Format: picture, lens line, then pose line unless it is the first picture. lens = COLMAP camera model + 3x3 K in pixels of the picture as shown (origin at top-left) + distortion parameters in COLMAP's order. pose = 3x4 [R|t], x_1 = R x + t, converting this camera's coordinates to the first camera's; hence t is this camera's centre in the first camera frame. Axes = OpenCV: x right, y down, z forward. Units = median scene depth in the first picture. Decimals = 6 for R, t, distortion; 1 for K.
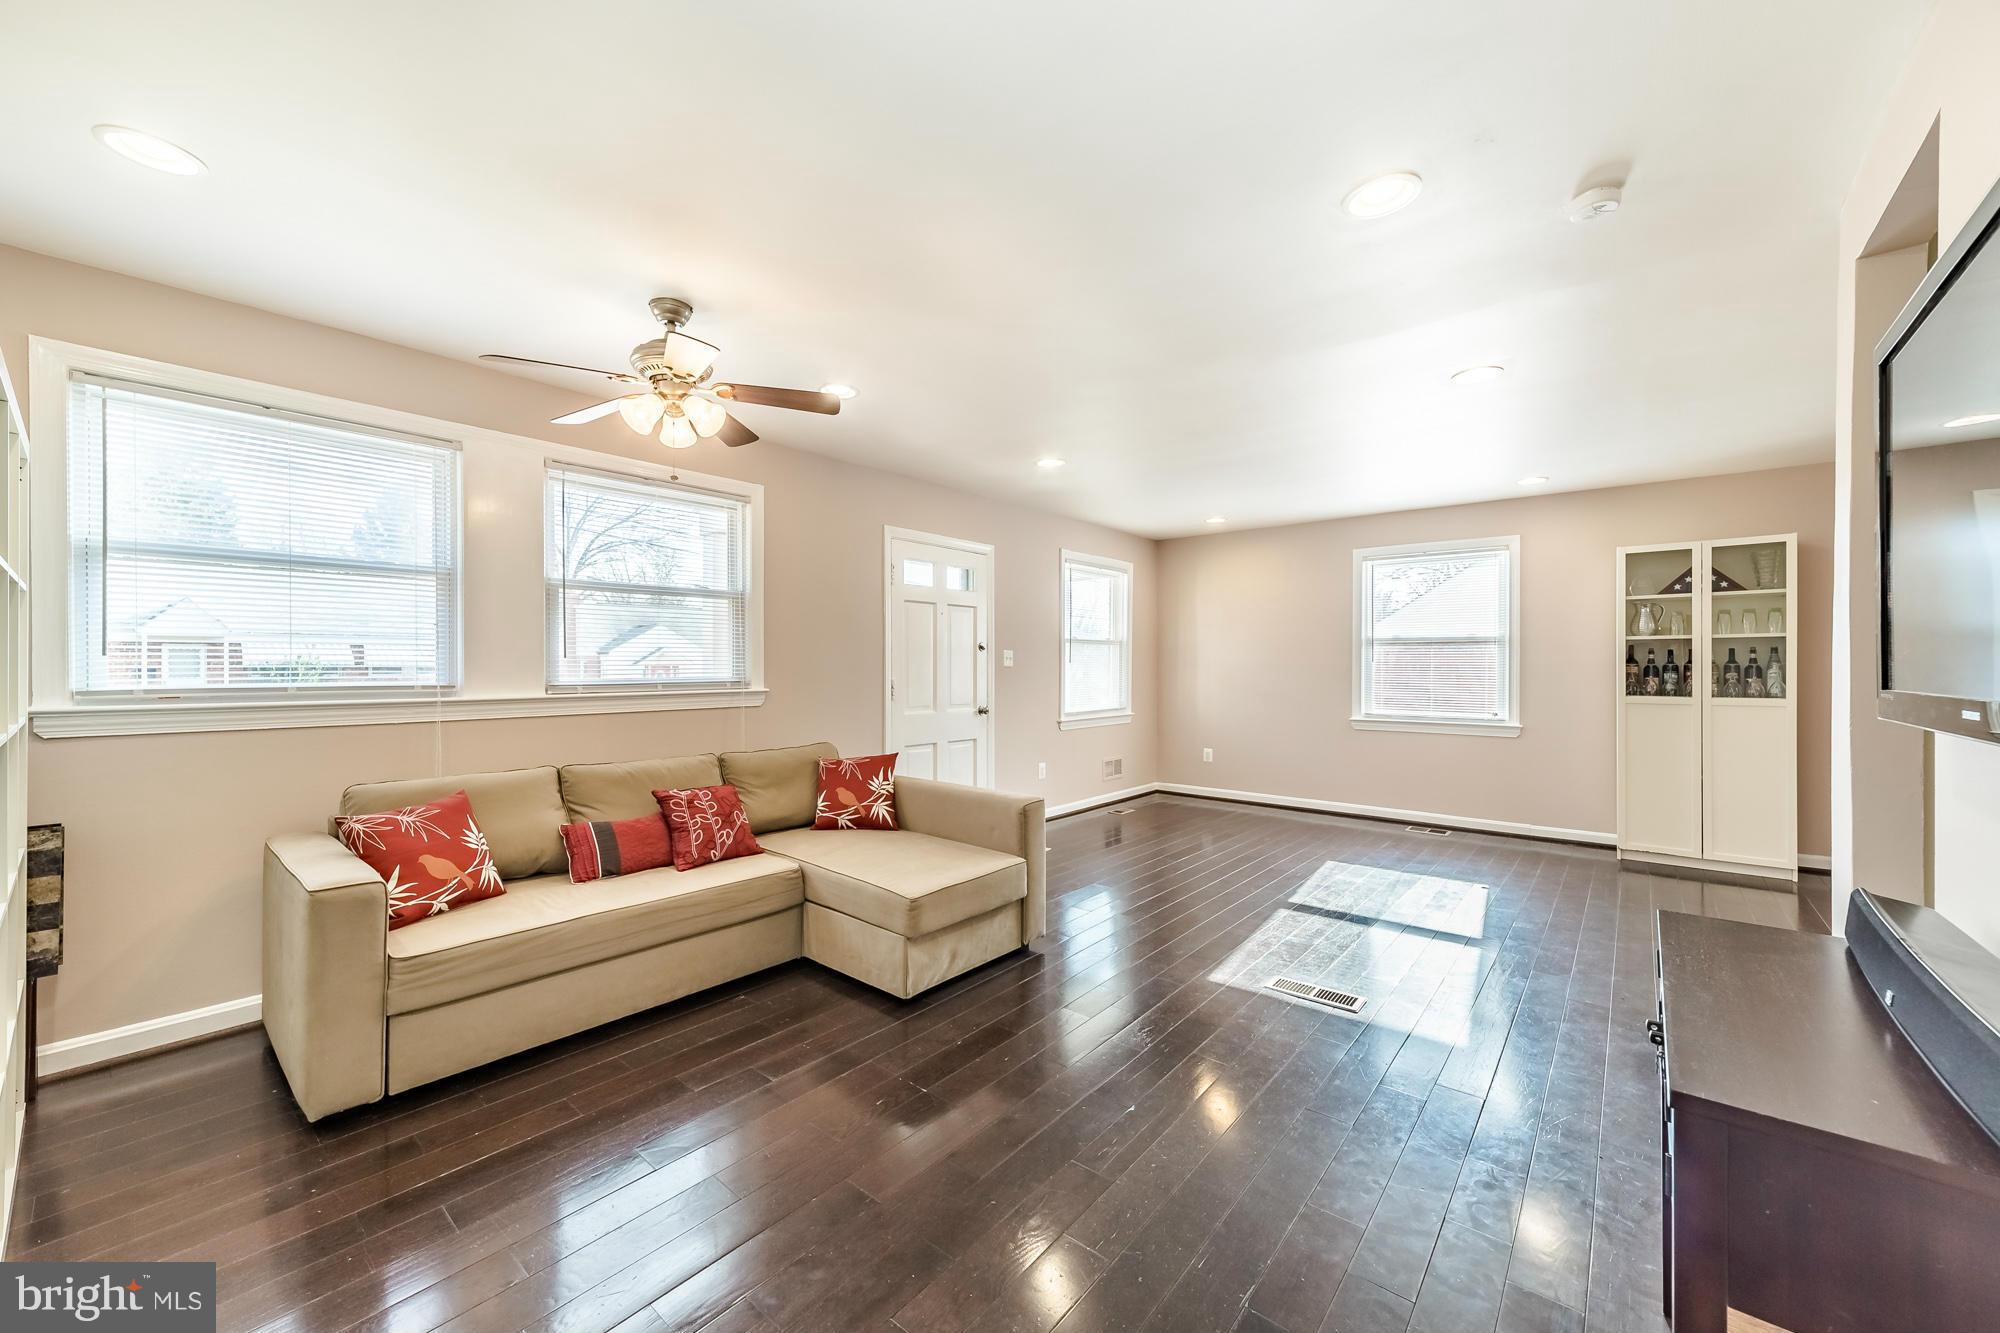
lens RADIAL K [[759.2, 0, 992.9], [0, 759.2, 664.8], [0, 0, 1]] dist [0.000727, 0.000145]
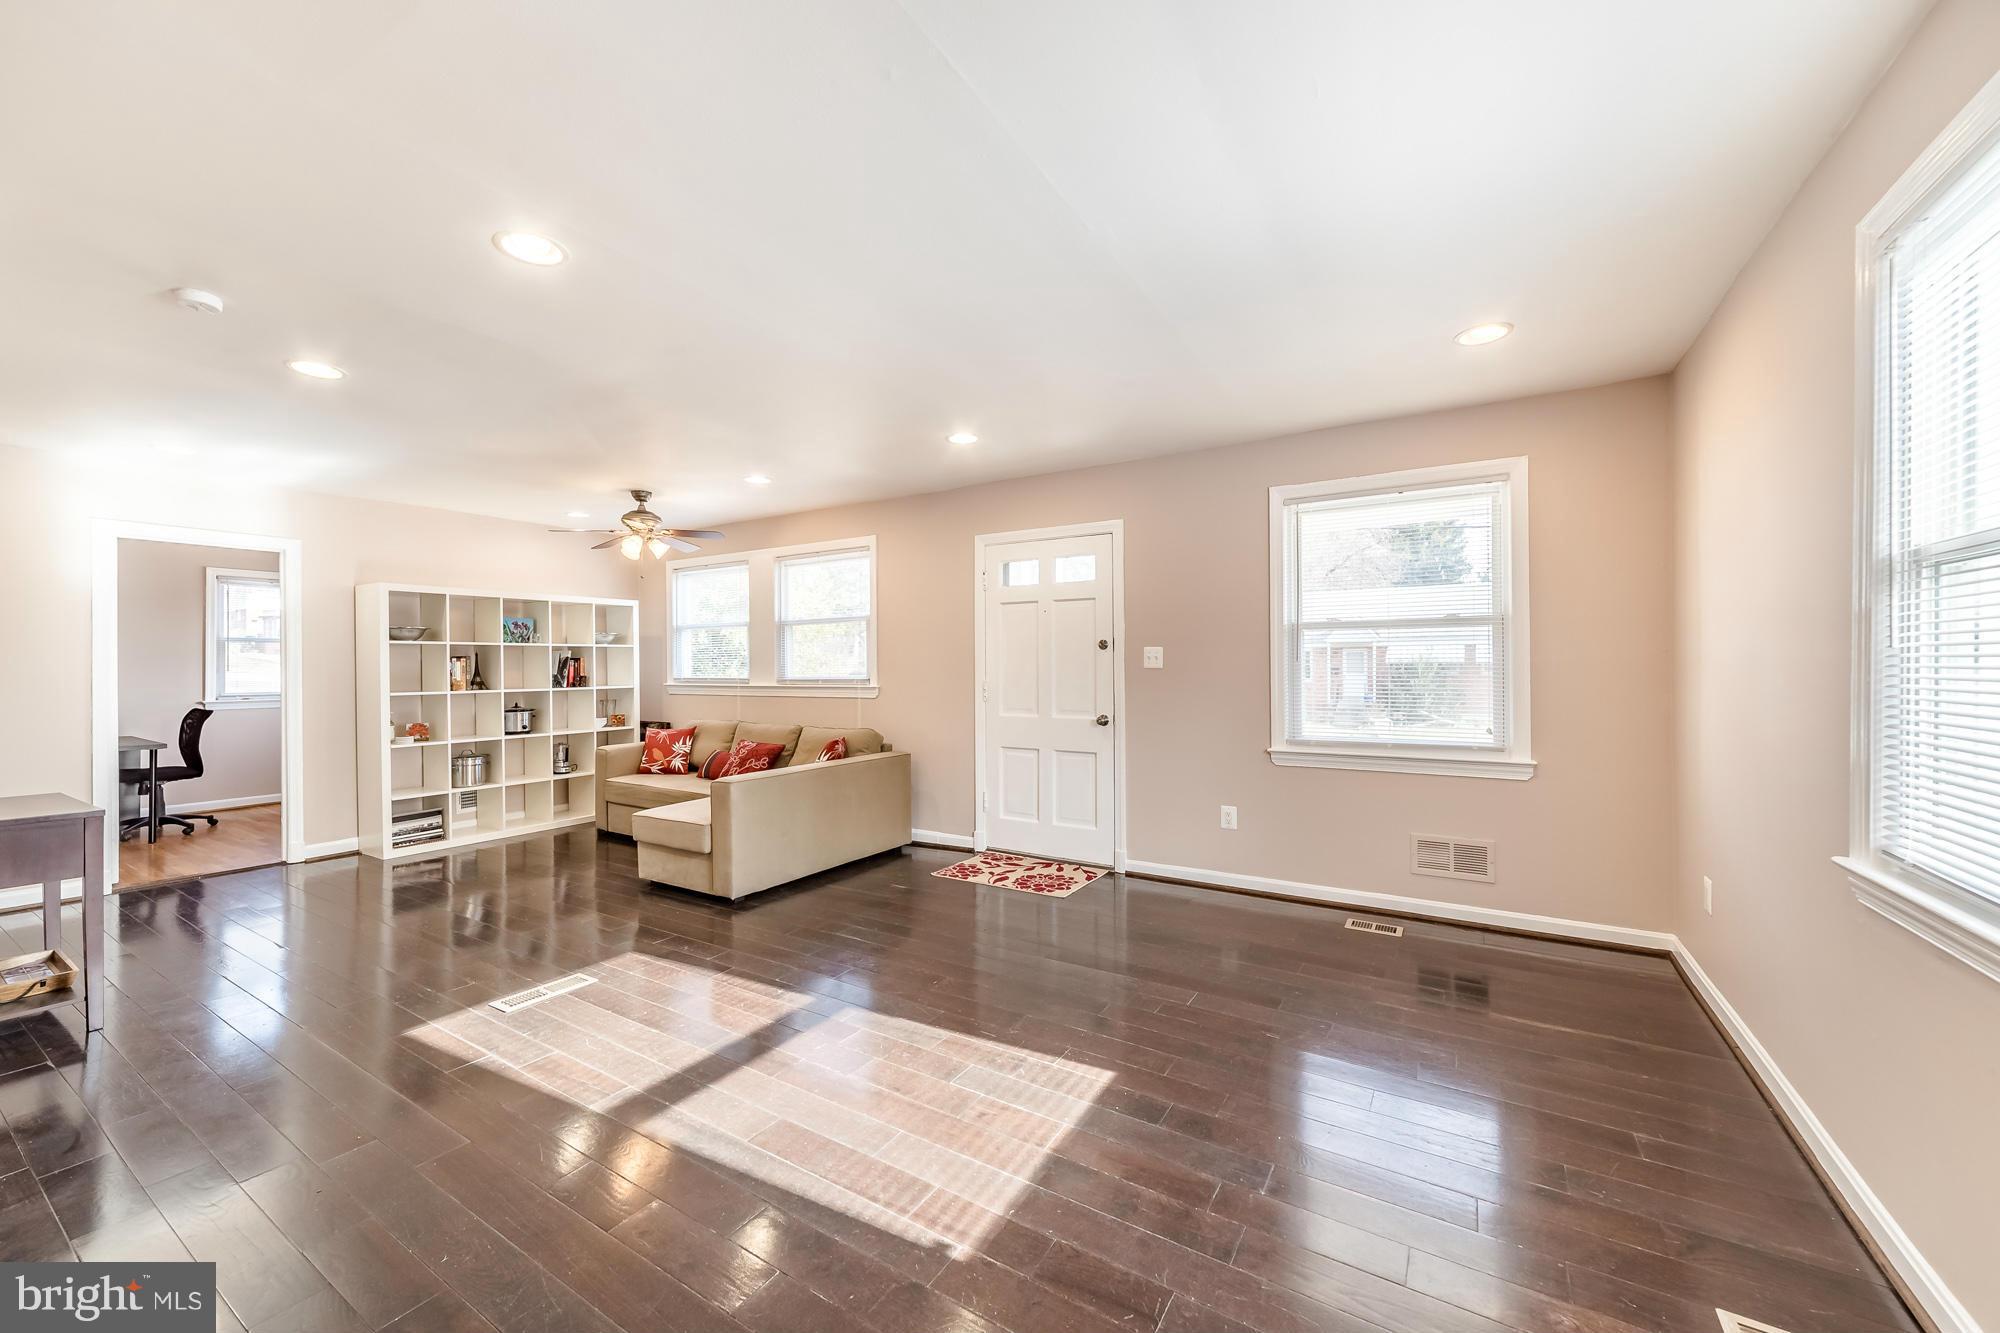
lens RADIAL K [[759.2, 0, 996.7], [0, 759.2, 669.3], [0, 0, 1]] dist [0.000727, 0.000145]
pose [[0.146679, 0.007264, -0.989157, 0.897826], [0.010711, 0.999903, 0.008931, -0.005802], [0.989126, -0.011905, 0.146587, 0.854906]]
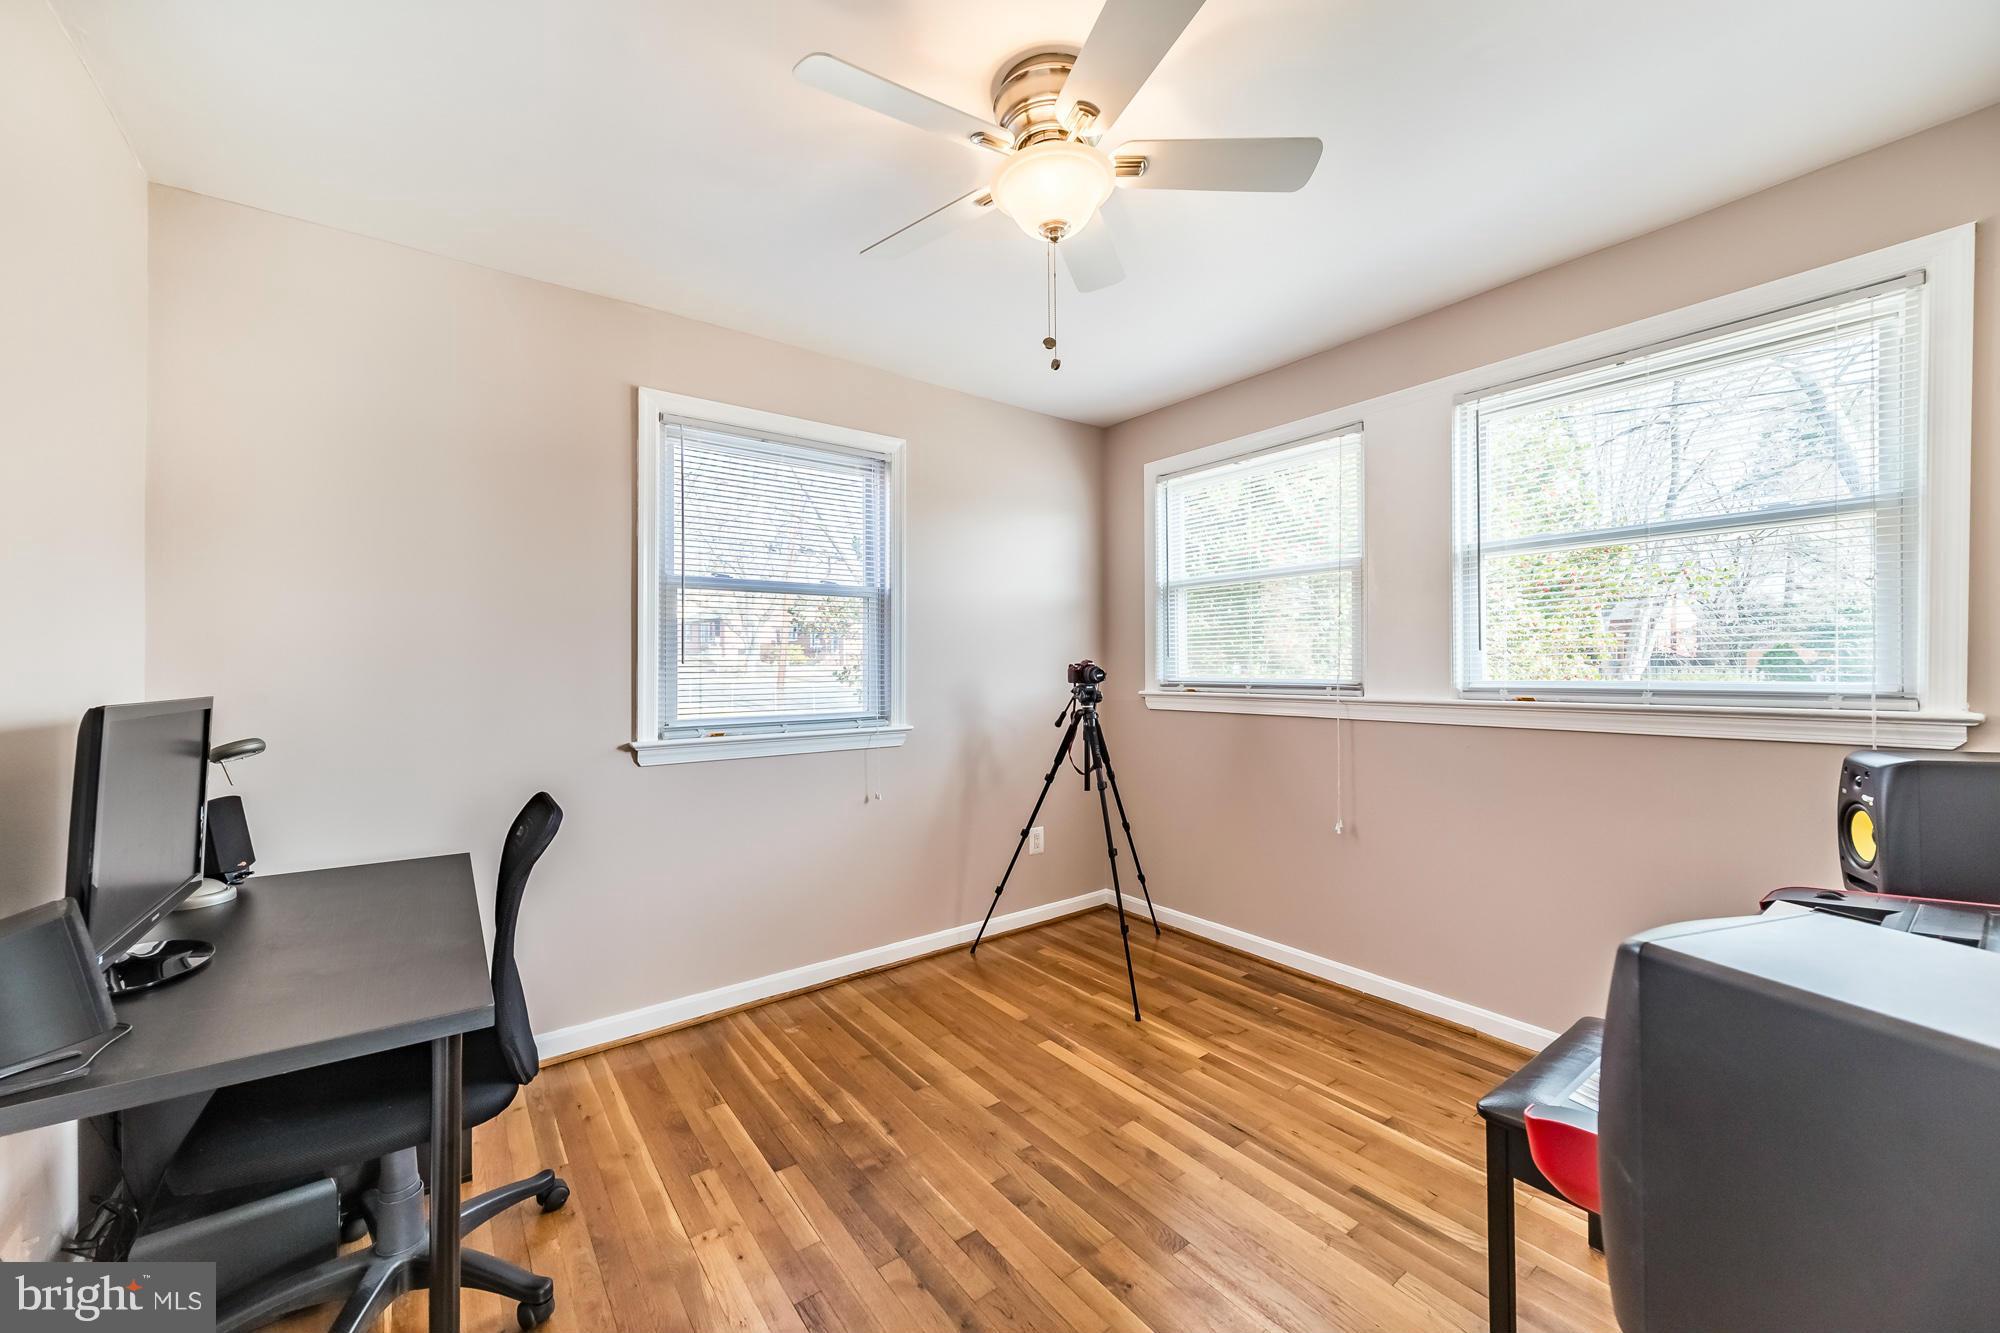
lens RADIAL K [[759.2, 0, 1008.7], [0, 759.2, 670.2], [0, 0, 1]] dist [0.000727, 0.000145]
pose [[-0.224584, -0.002682, -0.974451, 0.181780], [0.001197, 0.999995, -0.003028, 0.007754], [0.974454, -0.001846, -0.224580, 0.494872]]
